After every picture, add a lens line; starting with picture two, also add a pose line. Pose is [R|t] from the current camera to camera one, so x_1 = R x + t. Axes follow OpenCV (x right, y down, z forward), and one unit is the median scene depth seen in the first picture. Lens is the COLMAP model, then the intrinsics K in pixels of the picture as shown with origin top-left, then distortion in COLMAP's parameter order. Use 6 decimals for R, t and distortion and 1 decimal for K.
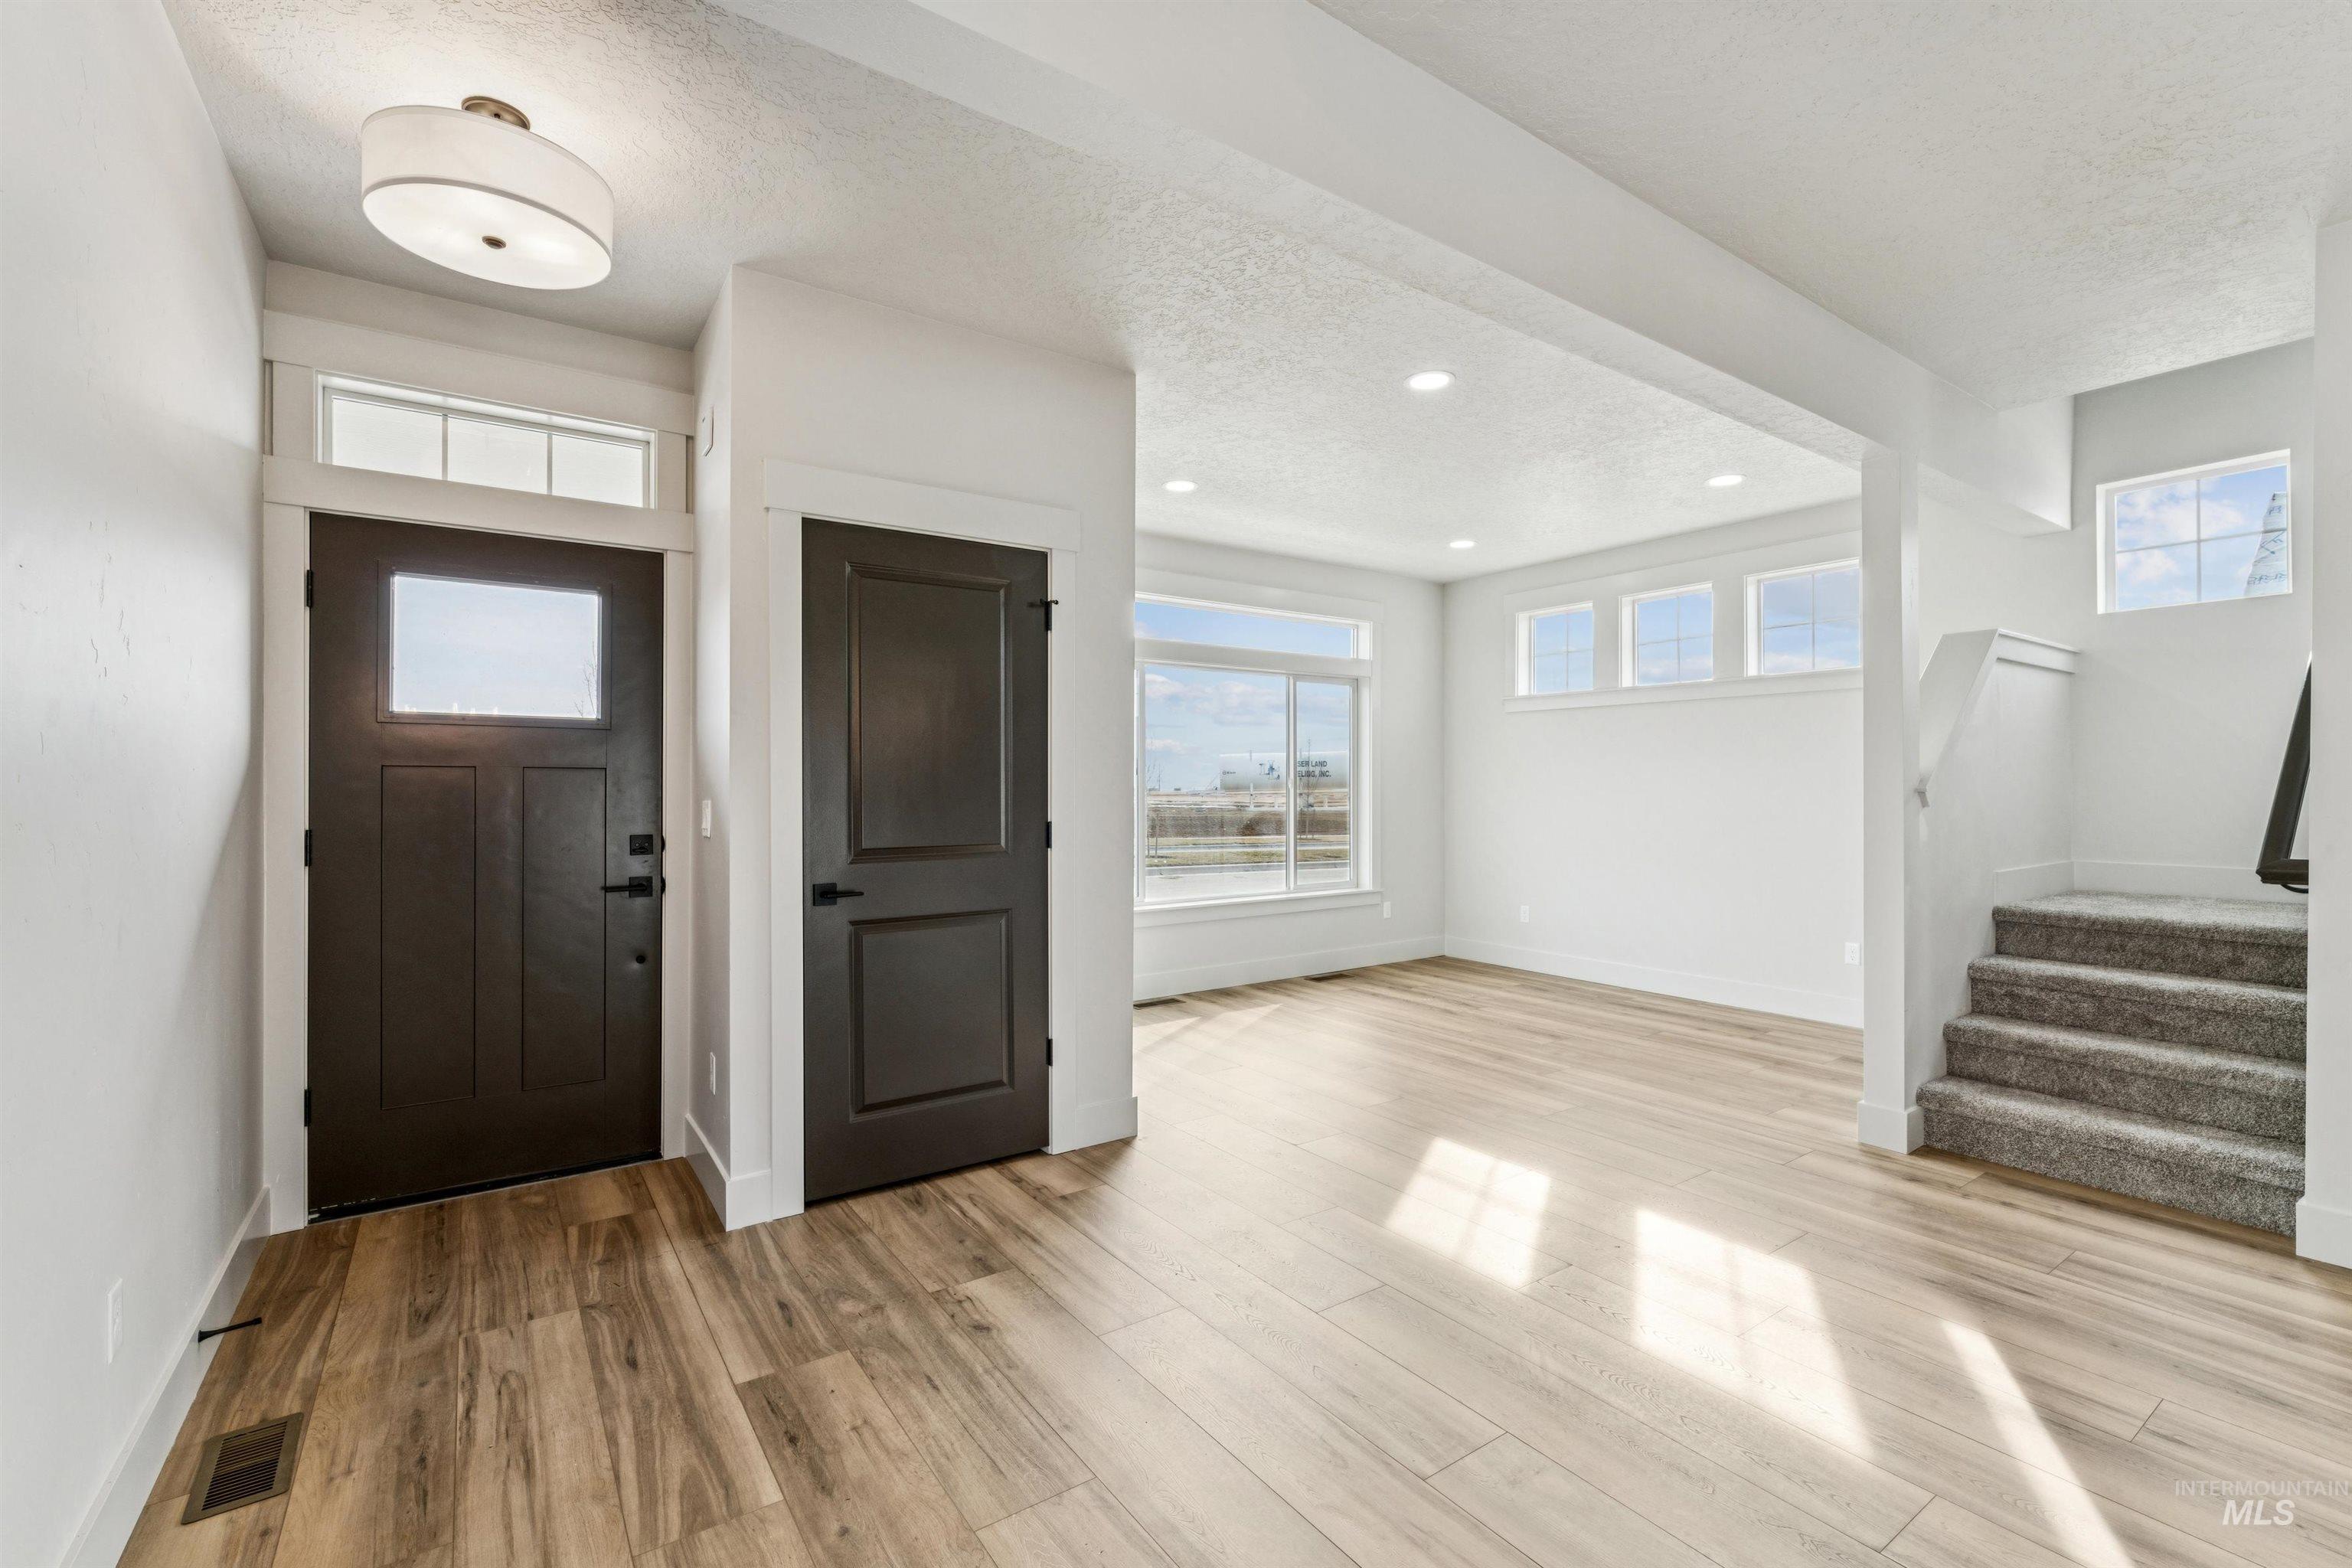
lens RADIAL K [[1026.9, 0, 1175.5], [0, 1026.9, 776.1], [0, 0, 1]] dist [-0.001607, -0.001141]
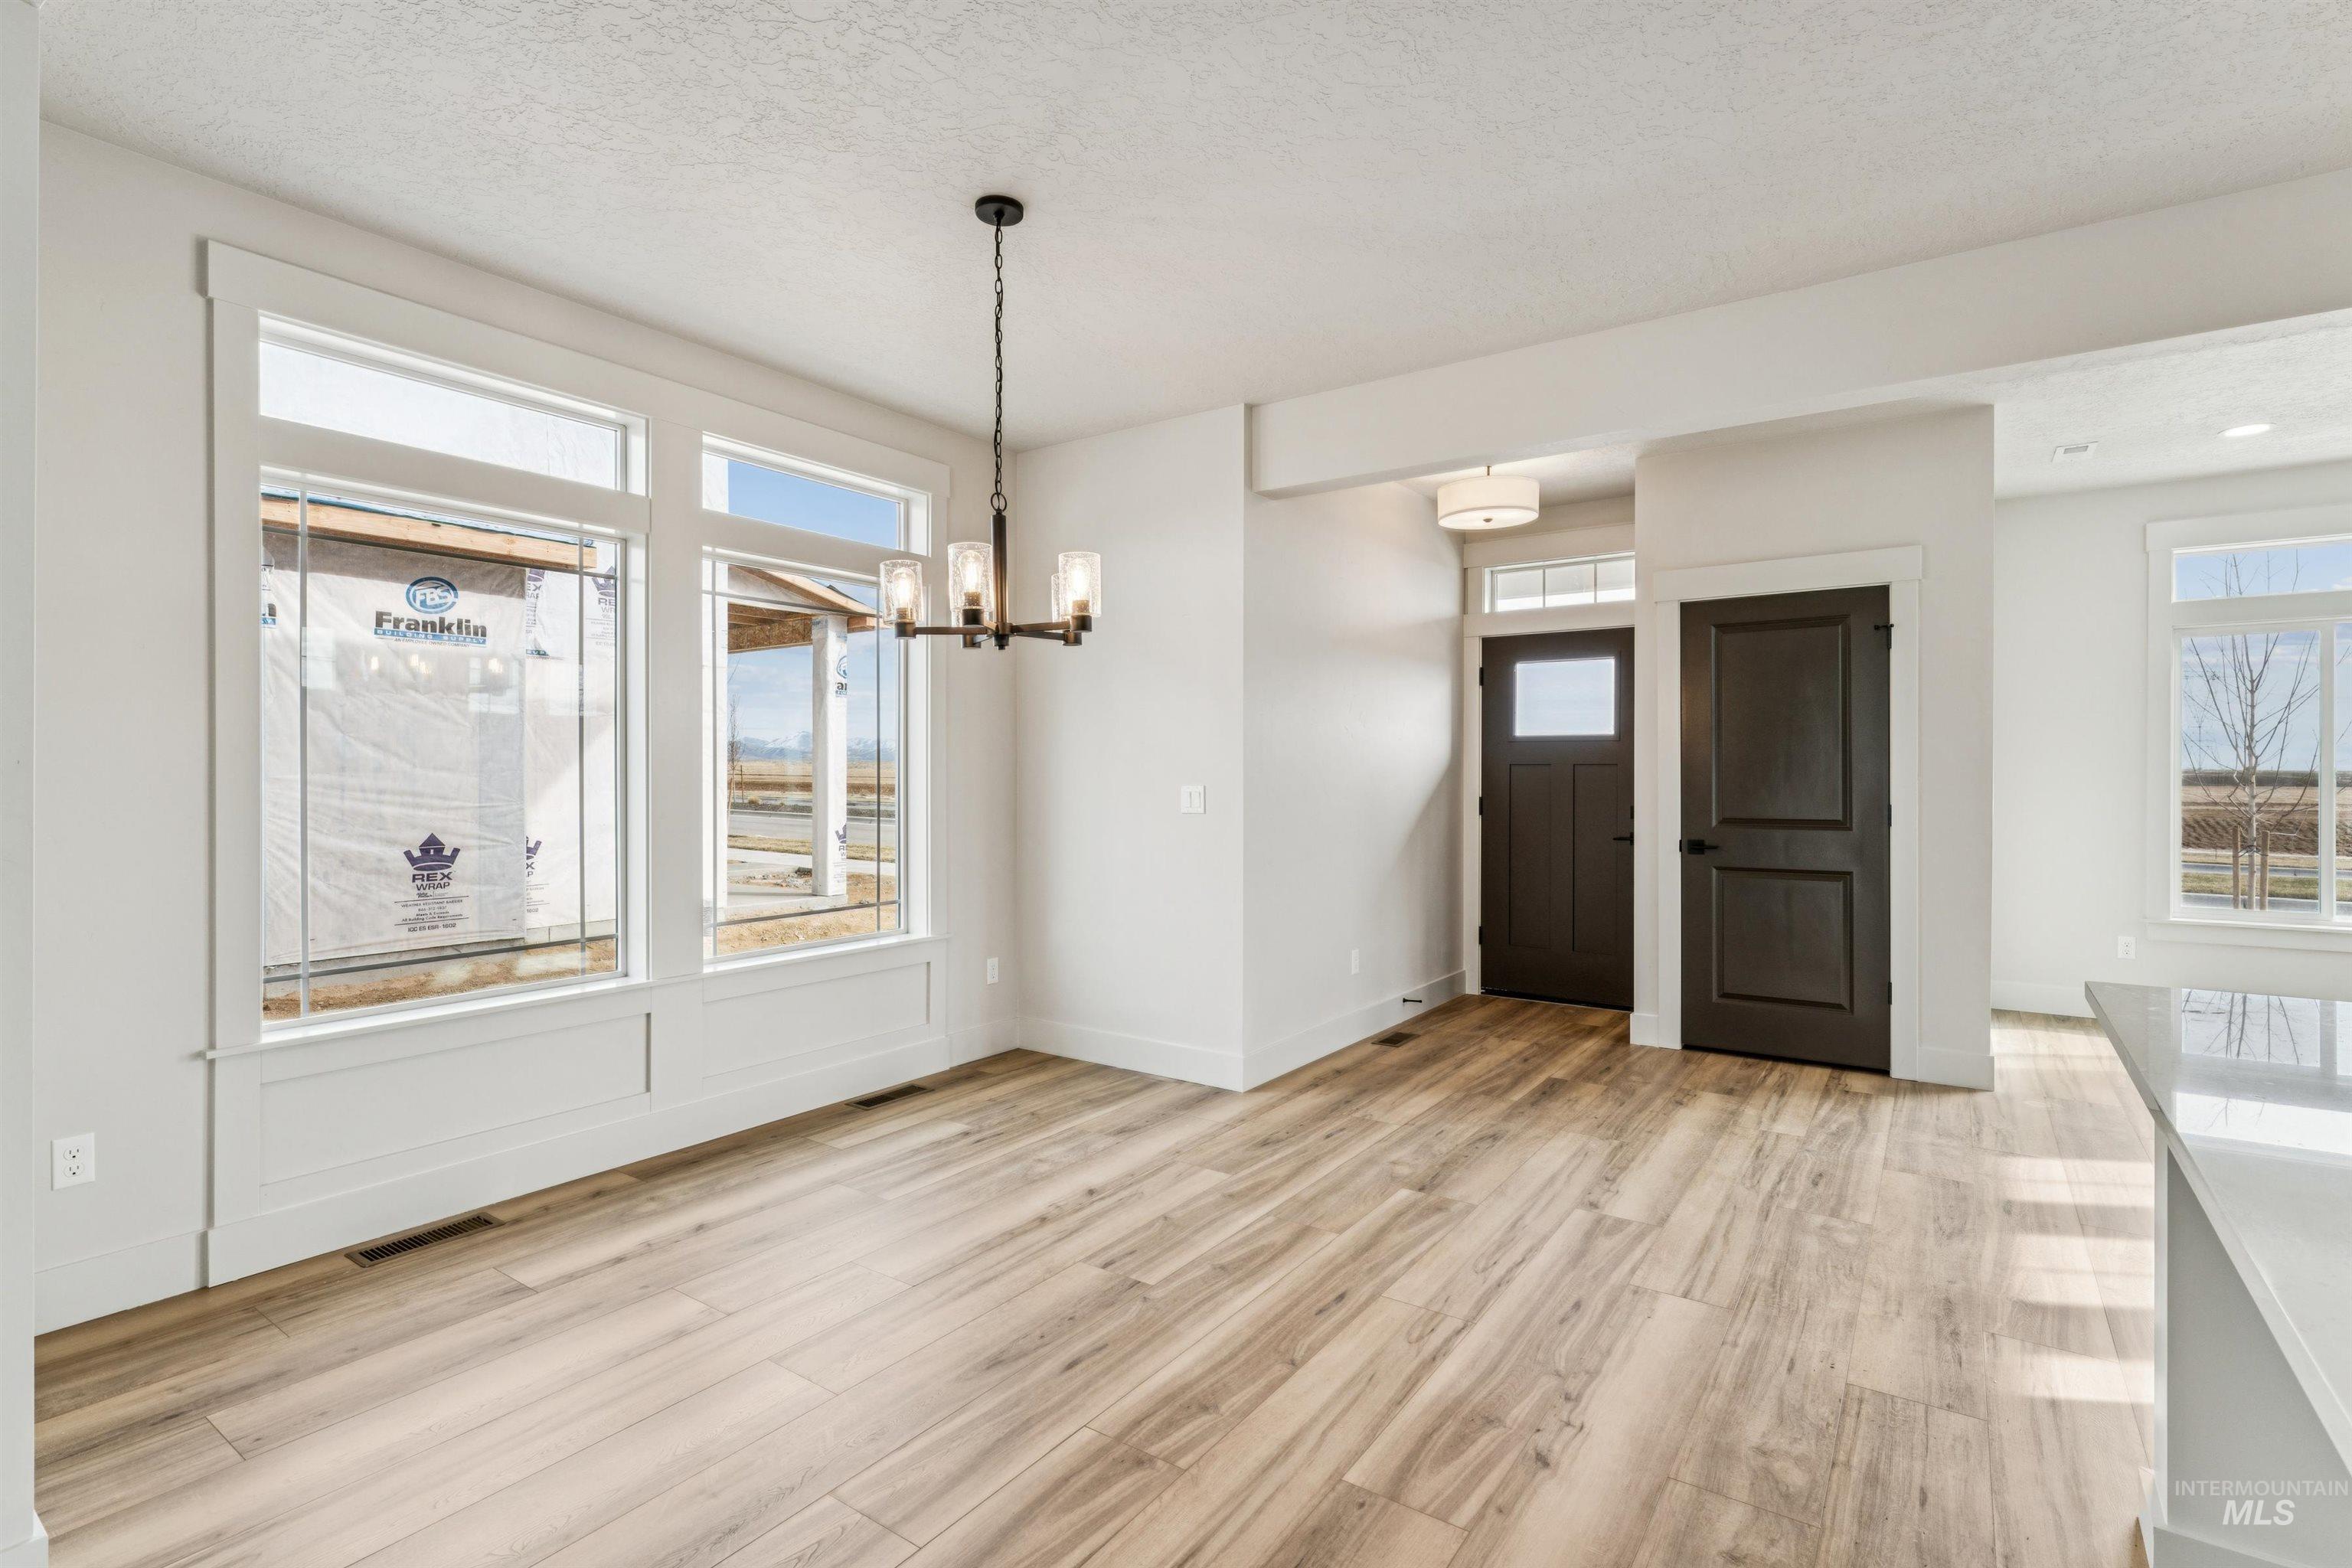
lens RADIAL K [[1092.9, 0, 1183.3], [0, 1092.9, 781.3], [0, 0, 1]] dist [-0.011034, 0.010428]
pose [[0.345136, 0.006313, -0.938532, 0.803663], [0.008972, 0.999909, 0.010025, -0.004549], [0.938510, -0.011880, 0.345048, -0.241134]]
